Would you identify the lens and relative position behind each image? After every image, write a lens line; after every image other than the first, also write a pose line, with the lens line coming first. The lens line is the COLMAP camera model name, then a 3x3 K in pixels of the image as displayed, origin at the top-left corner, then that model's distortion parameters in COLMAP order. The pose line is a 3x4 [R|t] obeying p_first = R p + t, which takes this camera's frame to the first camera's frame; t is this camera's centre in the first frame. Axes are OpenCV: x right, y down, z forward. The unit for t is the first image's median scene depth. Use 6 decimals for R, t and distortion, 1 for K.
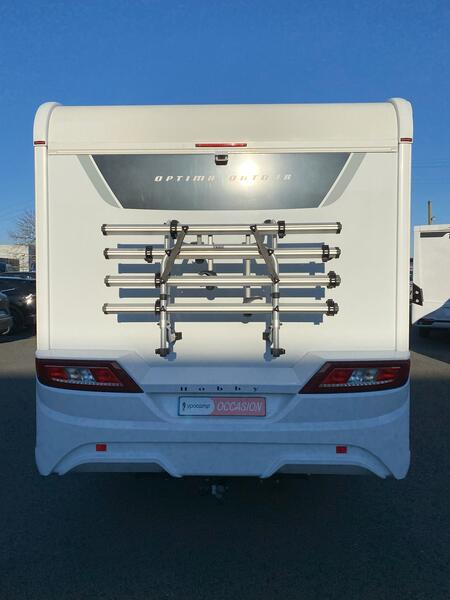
lens RADIAL K [[371.9, 0, 224.6], [0, 371.9, 293.5], [0, 0, 1]] dist [0.022455, -0.000236]
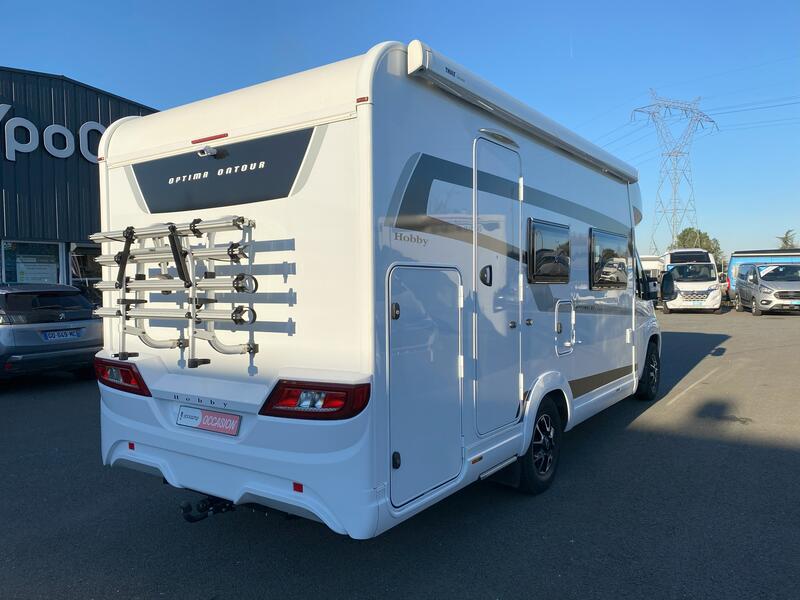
lens RADIAL K [[621.9, 0, 400.0], [0, 621.9, 300.0], [0, 0, 1]] dist [0.003101, -0.002888]
pose [[0.830952, 0.005439, -0.556317, 1.256382], [-0.004086, 0.999985, 0.003674, -0.004355], [0.556329, -0.000780, 0.830962, -0.020839]]
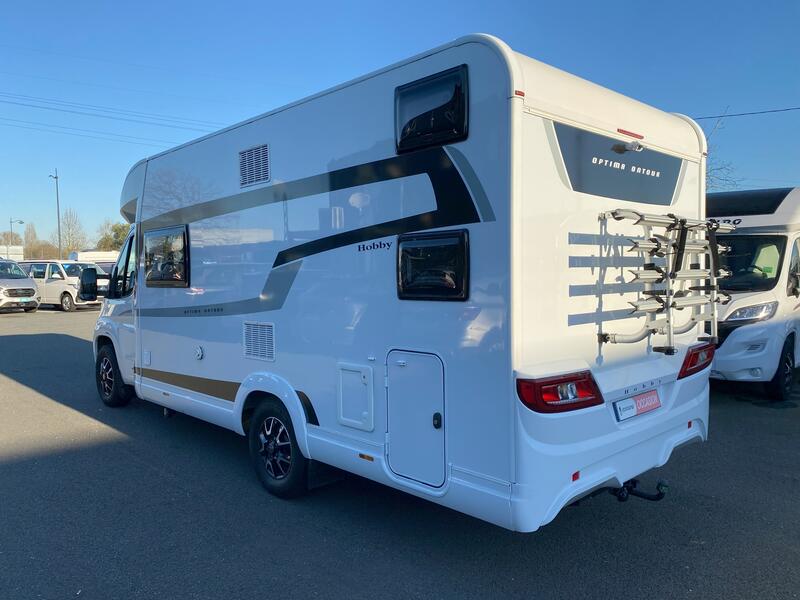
lens RADIAL K [[597.5, 0, 400.0], [0, 597.5, 300.0], [0, 0, 1]] dist [0.035840, 0.000195]
pose [[0.712466, -0.038536, 0.700648, -1.545285], [0.028827, 0.999255, 0.025646, -0.028383], [-0.701114, 0.001926, 0.713046, 0.318118]]
